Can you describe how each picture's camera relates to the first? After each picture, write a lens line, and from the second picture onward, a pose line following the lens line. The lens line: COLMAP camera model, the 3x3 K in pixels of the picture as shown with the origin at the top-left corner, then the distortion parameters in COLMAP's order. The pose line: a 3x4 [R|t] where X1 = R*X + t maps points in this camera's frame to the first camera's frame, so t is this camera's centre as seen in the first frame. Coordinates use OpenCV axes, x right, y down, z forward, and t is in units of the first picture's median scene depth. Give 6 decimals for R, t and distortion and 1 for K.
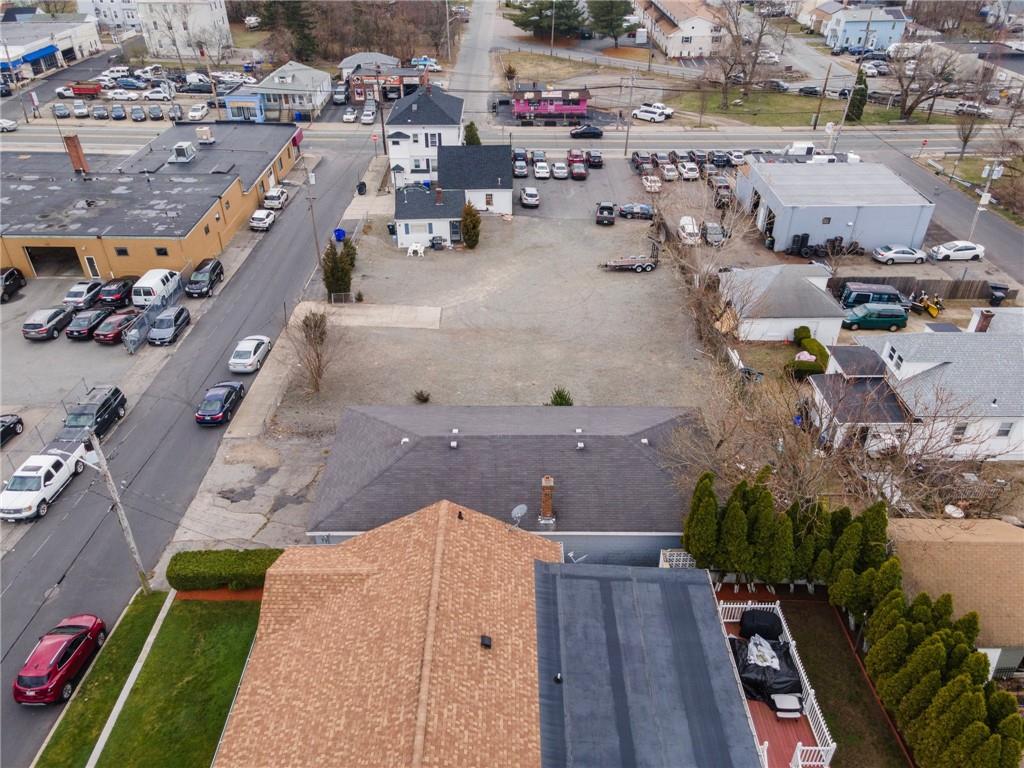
lens RADIAL K [[764.5, 0, 512.0], [0, 764.5, 384.0], [0, 0, 1]] dist [0.017813, 0.059033]
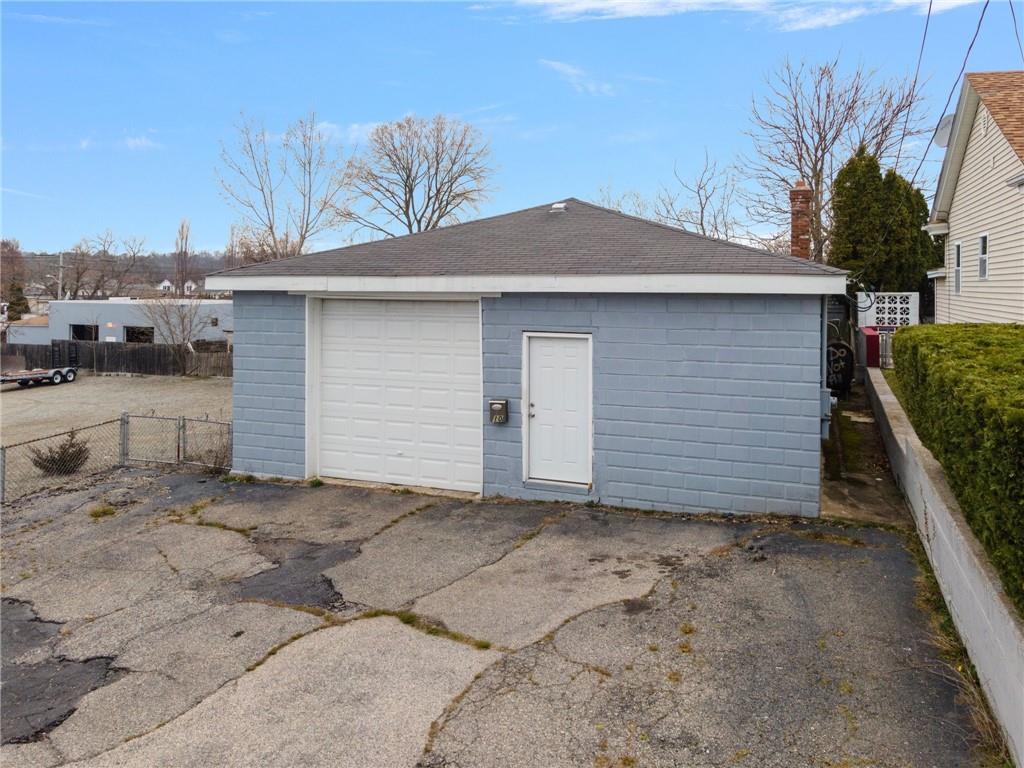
lens RADIAL K [[785.8, 0, 510.9], [0, 785.8, 279.0], [0, 0, 1]] dist [-0.000789, 0.048329]
pose [[0.367103, 0.008997, 0.930137, -0.260828], [0.508011, 0.835714, -0.208584, 0.087616], [-0.779205, 0.549091, 0.302223, 0.465361]]
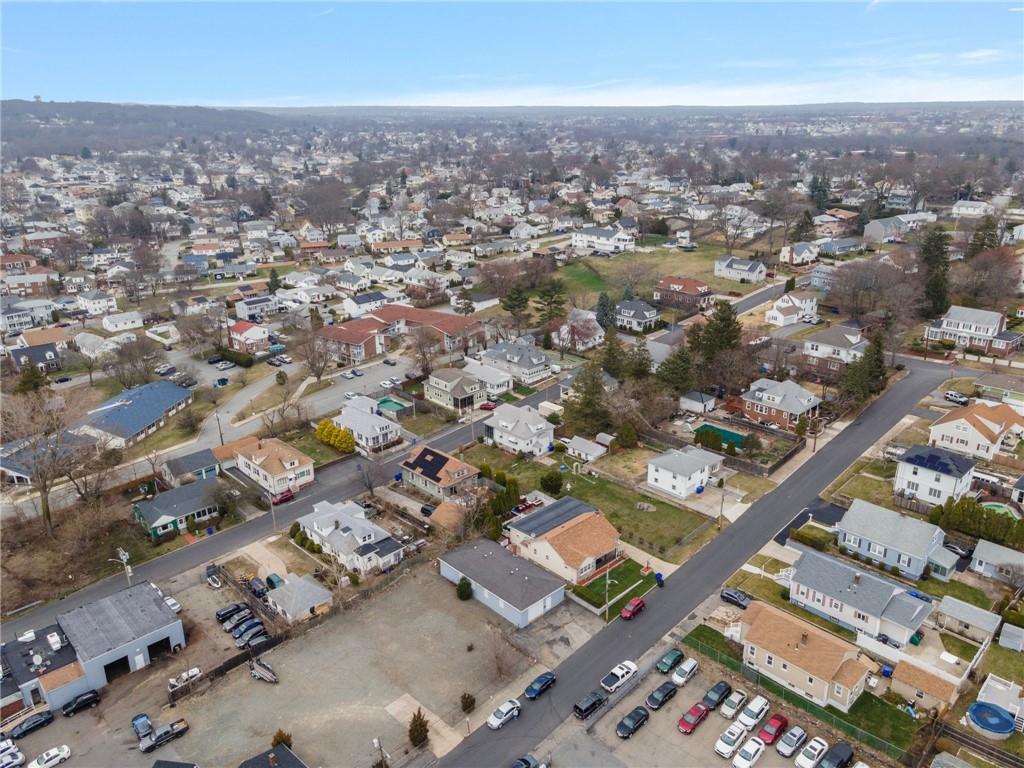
lens RADIAL K [[764.5, 0, 512.0], [0, 764.5, 384.0], [0, 0, 1]] dist [0.017813, 0.059033]
pose [[-0.686560, -0.248178, 0.683406, -1.024879], [0.408877, 0.645441, 0.645156, -1.244718], [-0.601212, 0.722367, -0.341659, 0.771850]]
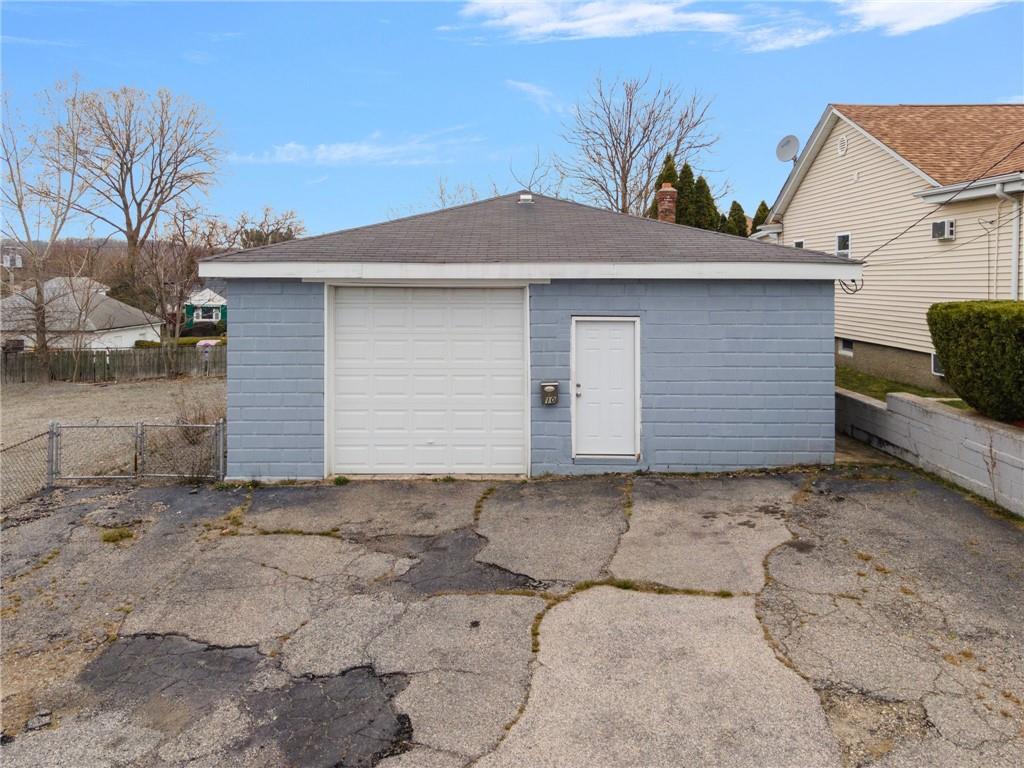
lens RADIAL K [[785.8, 0, 510.9], [0, 785.8, 279.0], [0, 0, 1]] dist [-0.000789, 0.048329]
pose [[0.003200, -0.001280, 0.999994, -0.278323], [0.546756, 0.837292, -0.000678, 0.052903], [-0.837286, 0.546755, 0.003379, 0.520283]]
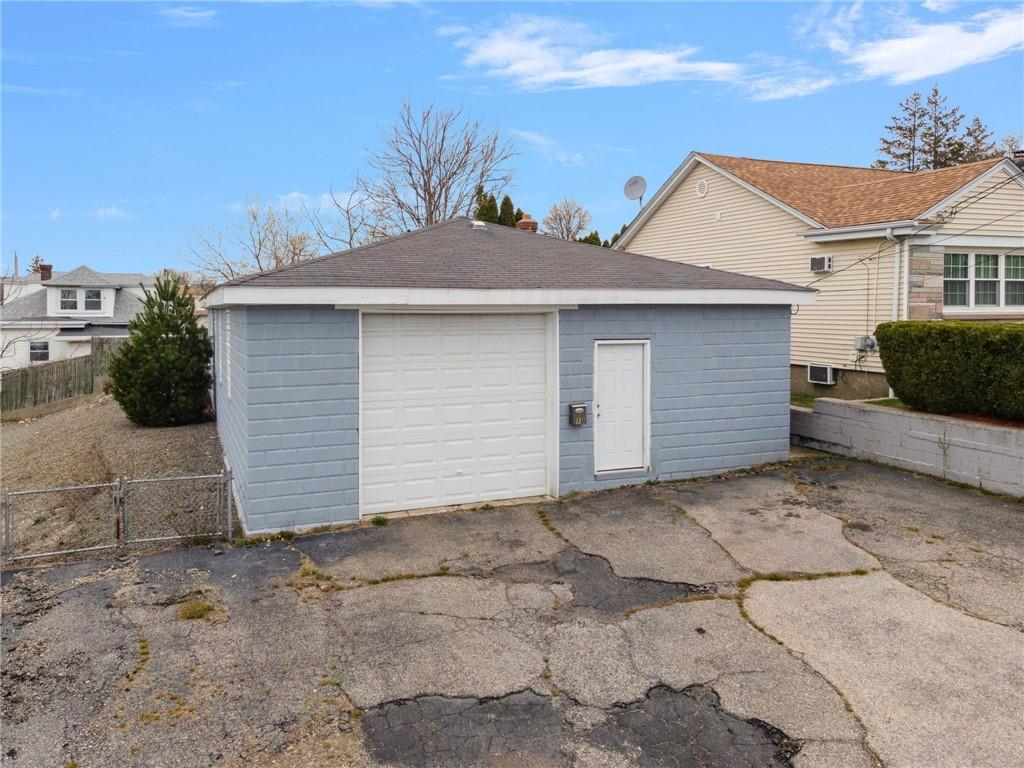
lens RADIAL K [[774.5, 0, 512.3], [0, 774.5, 322.4], [0, 0, 1]] dist [-0.003976, 0.064746]
pose [[-0.386746, -0.020008, 0.921969, -0.263938], [0.506880, 0.830586, 0.230650, 0.016072], [-0.770390, 0.556530, -0.311084, 0.576852]]
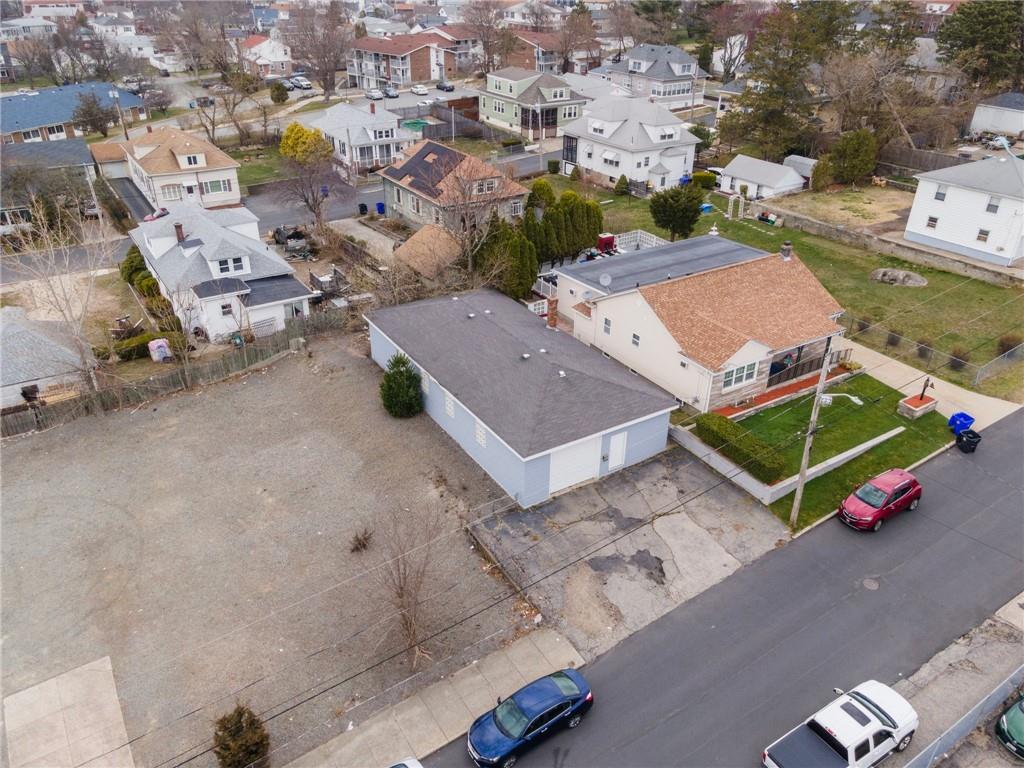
lens RADIAL K [[775.9, 0, 512.0], [0, 775.9, 384.0], [0, 0, 1]] dist [0.008691, 0.065087]
pose [[-0.527608, -0.417368, 0.739888, -0.461325], [0.459004, 0.592824, 0.661722, -0.337736], [-0.714805, 0.688741, -0.121205, 0.602592]]
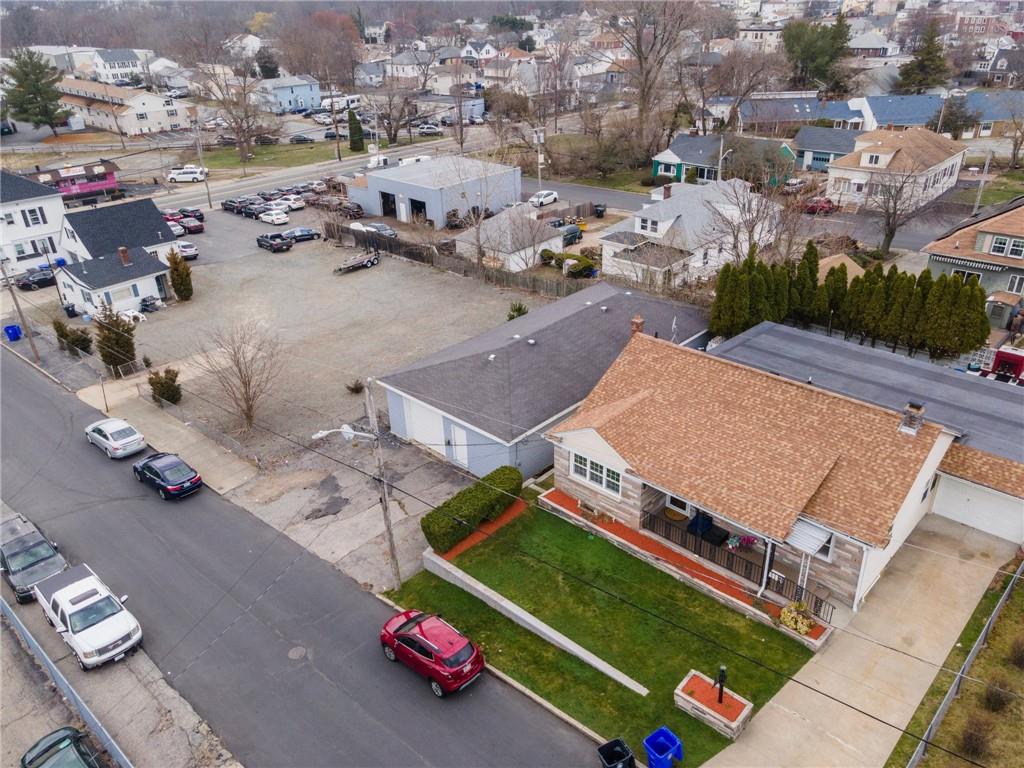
lens RADIAL K [[764.5, 0, 512.0], [0, 764.5, 384.0], [0, 0, 1]] dist [0.017813, 0.059033]
pose [[0.689595, -0.352882, 0.632402, -0.403093], [0.423682, 0.904796, 0.042878, 0.037287], [-0.587326, 0.238369, 0.773452, 0.092554]]
